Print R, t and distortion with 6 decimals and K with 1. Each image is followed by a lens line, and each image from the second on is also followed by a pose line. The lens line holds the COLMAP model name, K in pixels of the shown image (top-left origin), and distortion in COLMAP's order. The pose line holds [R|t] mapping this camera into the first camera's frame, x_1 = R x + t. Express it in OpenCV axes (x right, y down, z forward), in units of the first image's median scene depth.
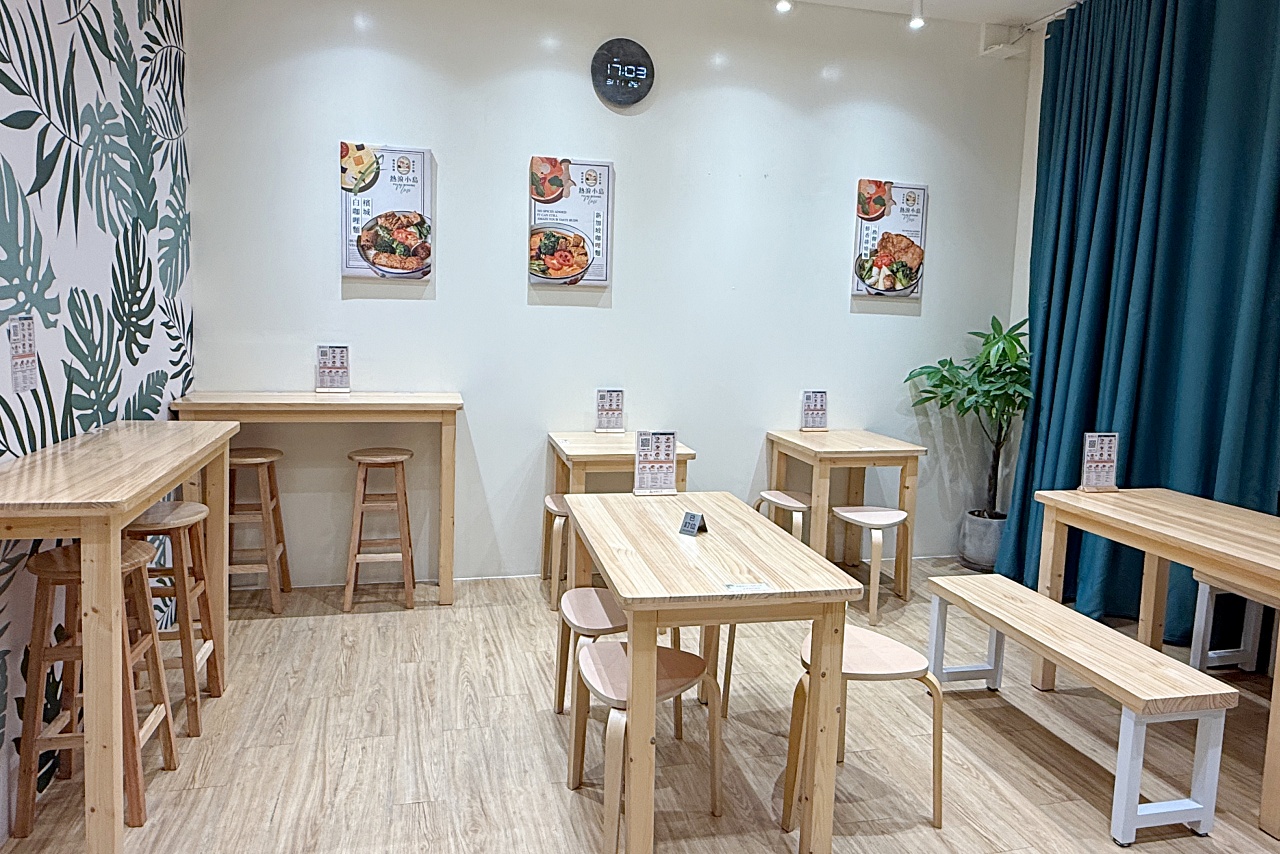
lens RADIAL K [[1050.4, 0, 640.0], [0, 1050.4, 427.0], [0, 0, 1]] dist [-0.002494, -0.001815]
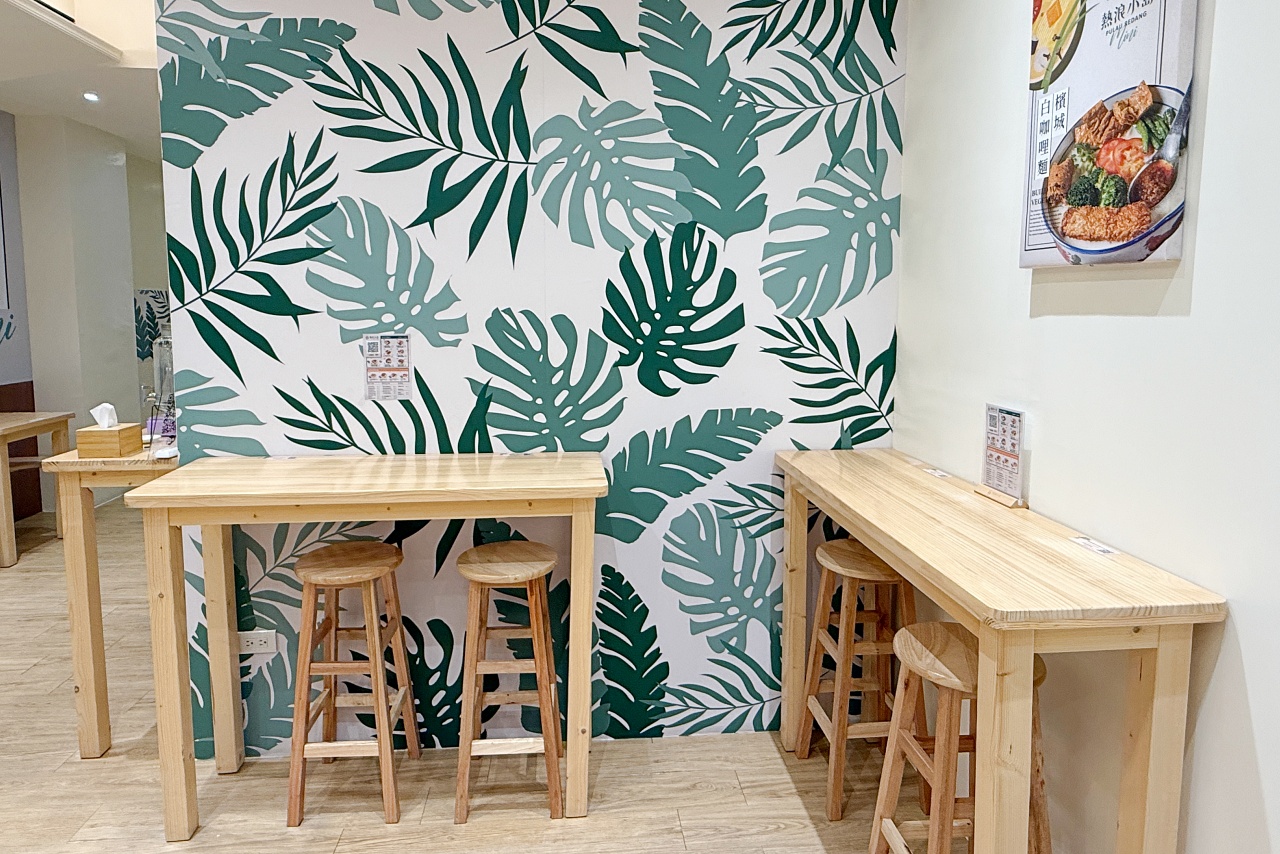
lens RADIAL K [[726.5, 0, 638.5], [0, 726.5, 362.9], [0, 0, 1]] dist [-0.000162, -0.000206]
pose [[-0.204562, 0.050848, -0.977532, 0.084326], [-0.116561, 0.990279, 0.075903, -0.105918], [0.971889, 0.129469, -0.196647, 0.902471]]
